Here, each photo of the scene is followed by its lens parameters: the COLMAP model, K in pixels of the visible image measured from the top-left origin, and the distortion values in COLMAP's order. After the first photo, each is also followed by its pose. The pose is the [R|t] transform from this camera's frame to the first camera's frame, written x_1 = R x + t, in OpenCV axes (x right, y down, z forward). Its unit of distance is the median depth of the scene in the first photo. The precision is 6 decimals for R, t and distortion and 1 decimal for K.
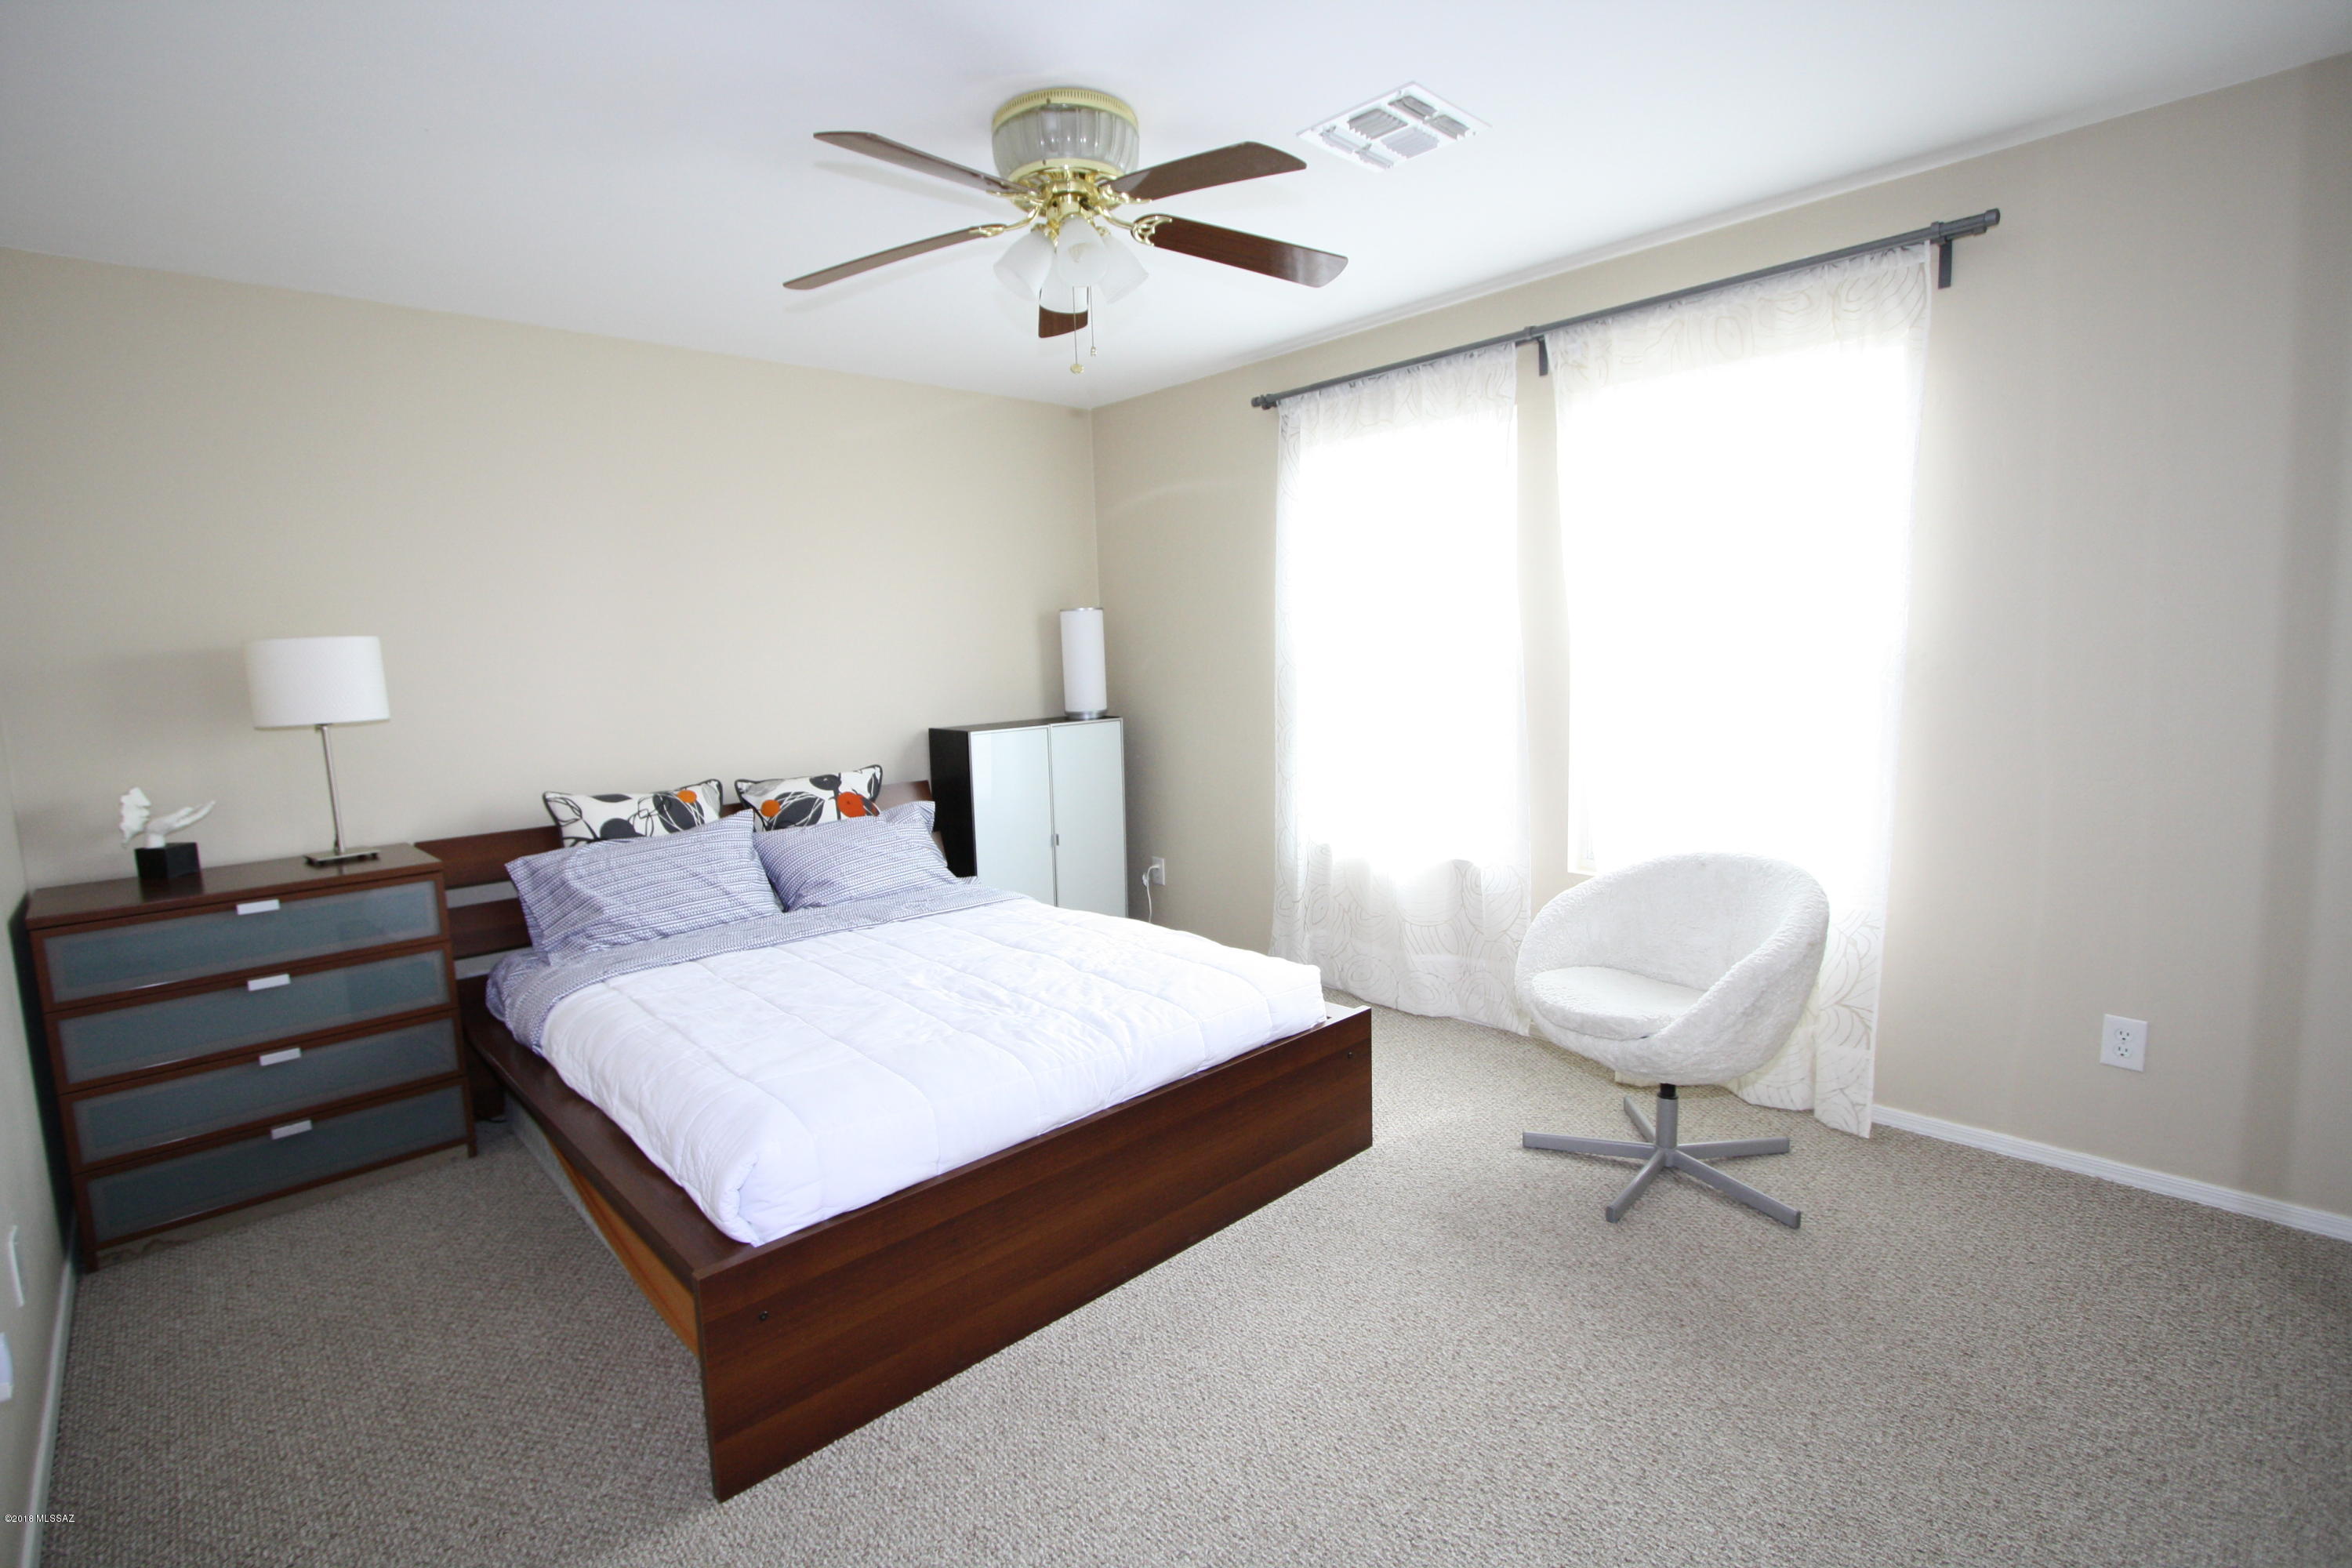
lens RADIAL K [[1076.4, 0, 1161.2], [0, 1076.4, 780.6], [0, 0, 1]] dist [-0.010631, 0.000301]
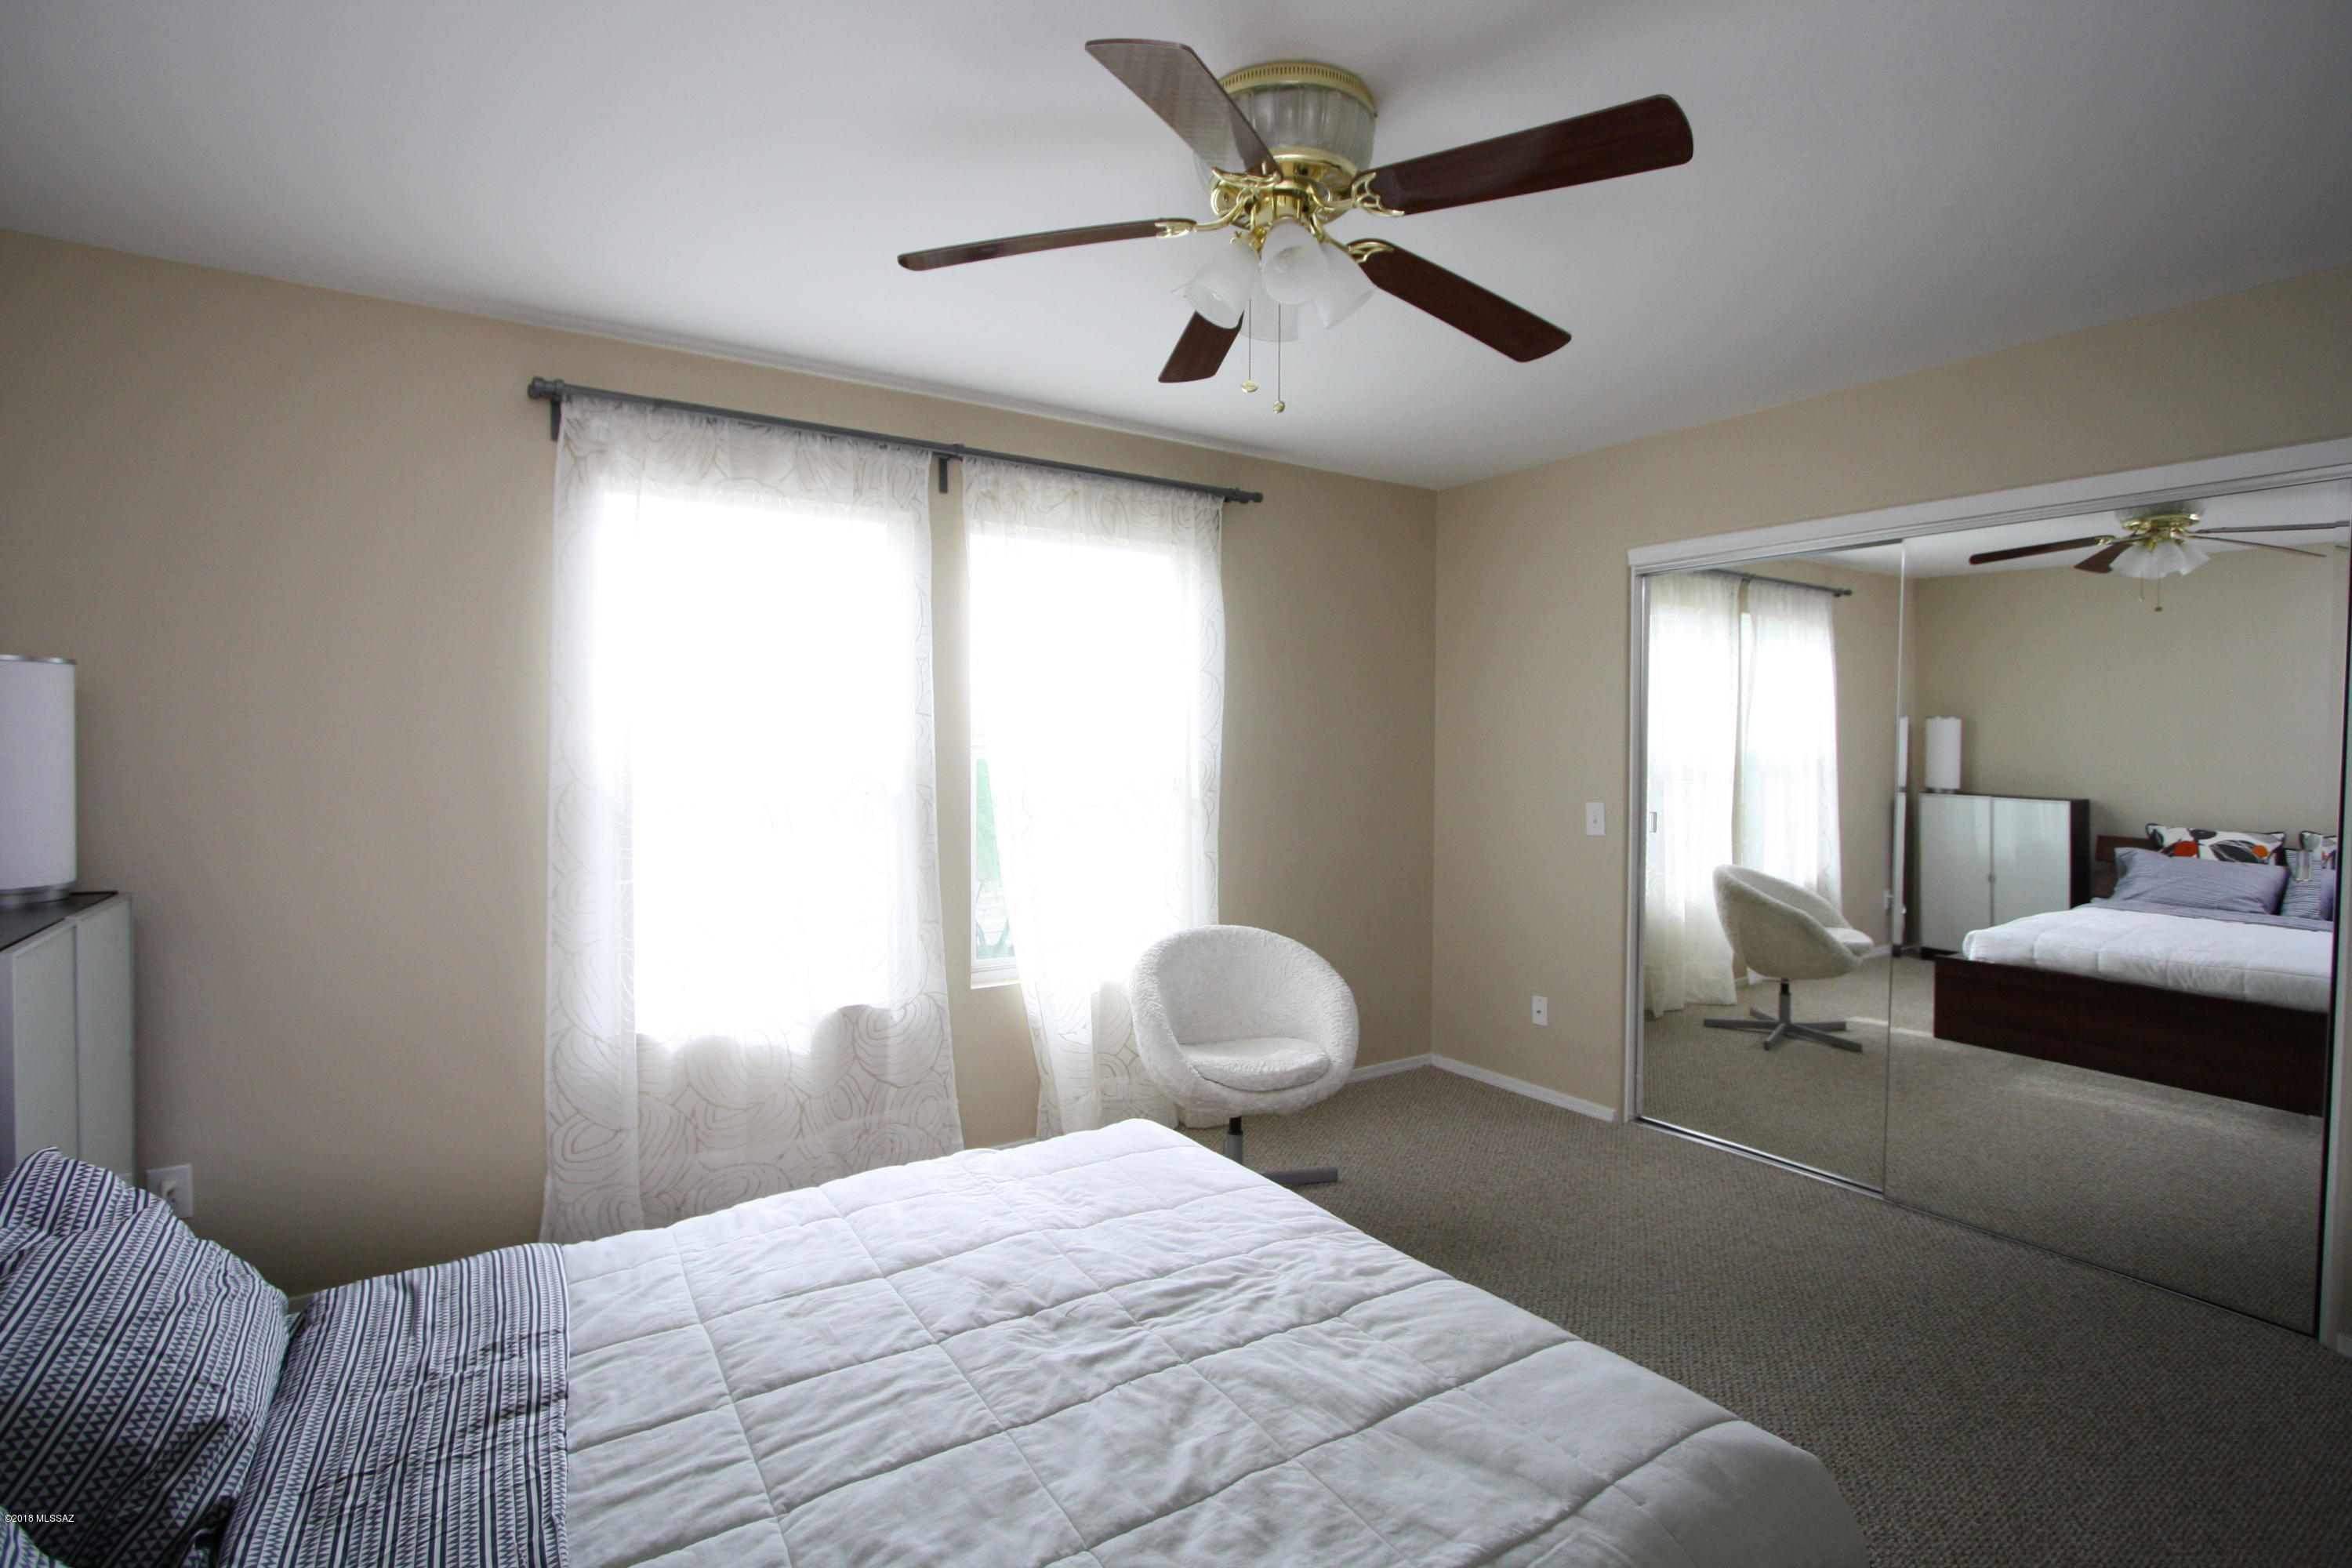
lens RADIAL K [[1076.4, 0, 1161.2], [0, 1076.4, 780.6], [0, 0, 1]] dist [-0.010631, 0.000301]
pose [[0.184675, 0.007285, 0.982773, -0.663669], [0.113898, 0.993076, -0.028764, -0.066786], [-0.976177, 0.117248, 0.182567, 0.734835]]
